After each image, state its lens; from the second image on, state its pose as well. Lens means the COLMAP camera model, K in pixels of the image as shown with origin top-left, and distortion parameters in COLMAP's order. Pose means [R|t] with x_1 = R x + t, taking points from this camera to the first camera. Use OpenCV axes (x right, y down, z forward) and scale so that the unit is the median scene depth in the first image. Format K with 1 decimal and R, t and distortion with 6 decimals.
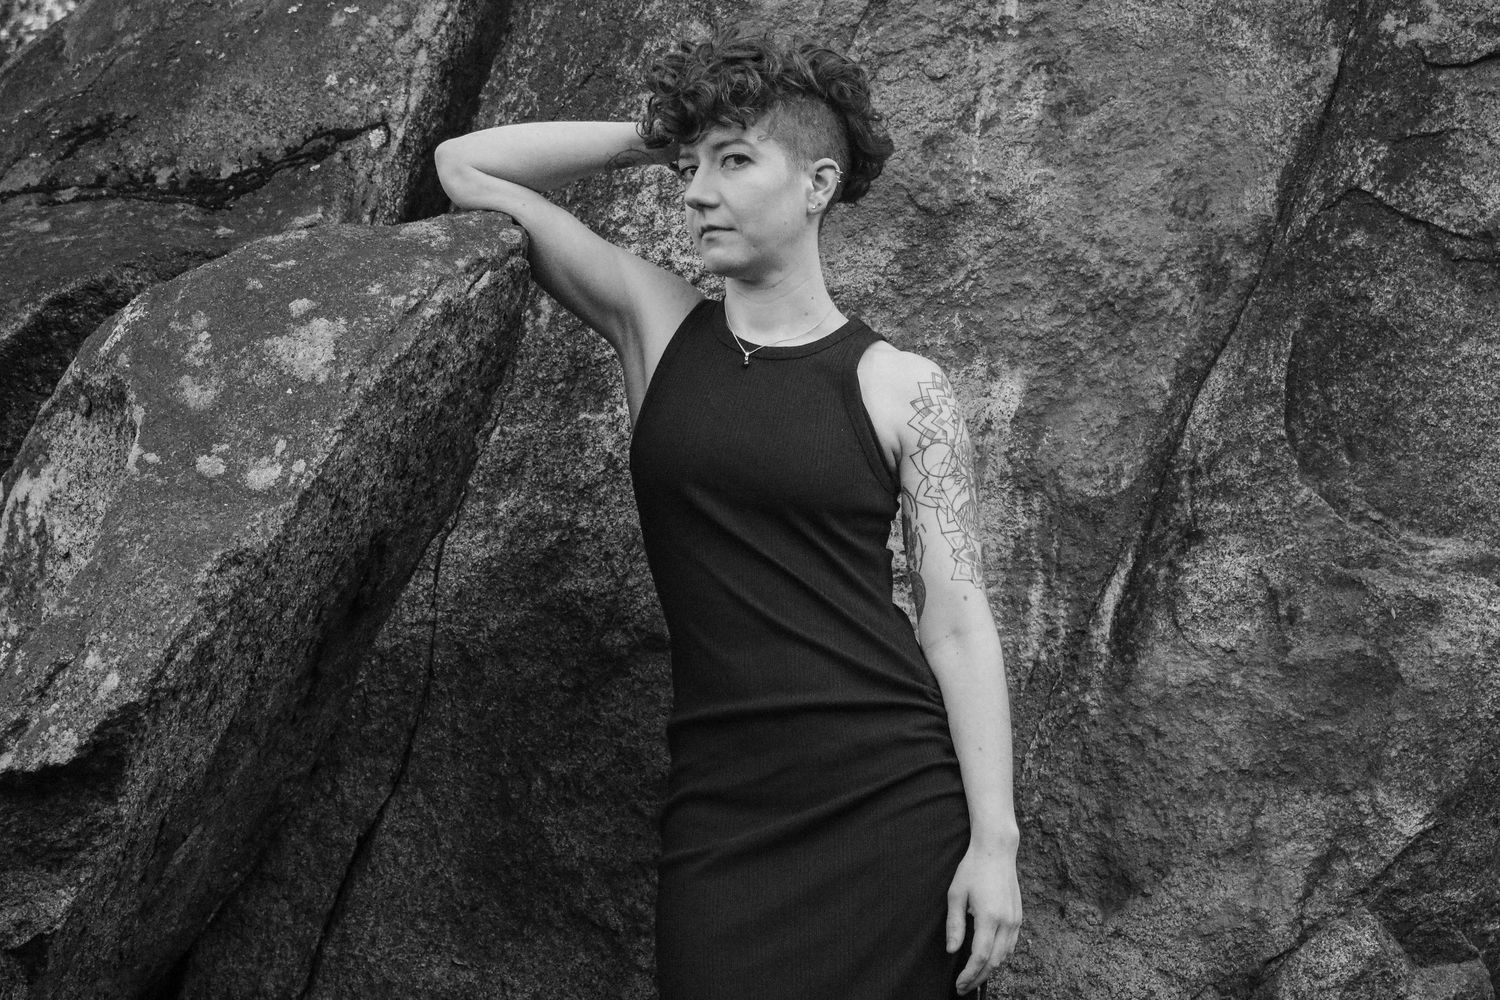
lens RADIAL K [[2785.1, 0, 747.1], [0, 2785.1, 504.5], [0, 0, 1]] dist [-0.012894, 0.000000]
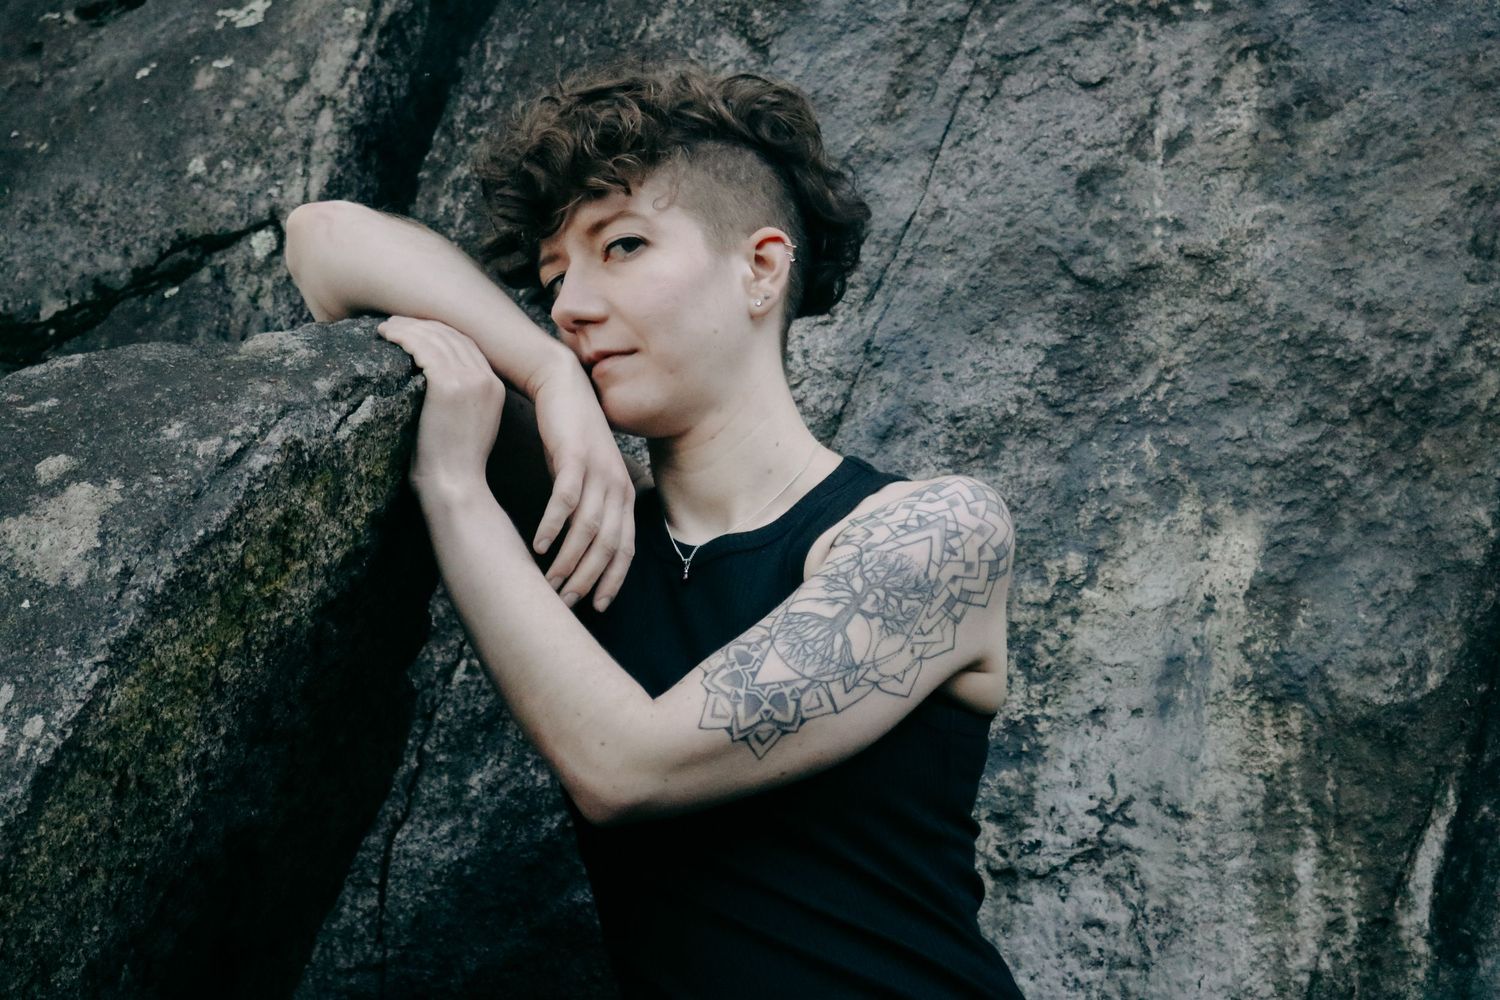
lens RADIAL K [[3237.4, 0, 740.8], [0, 3237.4, 498.7], [0, 0, 1]] dist [0.021662, 0.000000]
pose [[0.995622, -0.069586, -0.062412, 0.027617], [0.063800, 0.993864, -0.090351, 0.007810], [0.068316, 0.085974, 0.993952, 0.251773]]
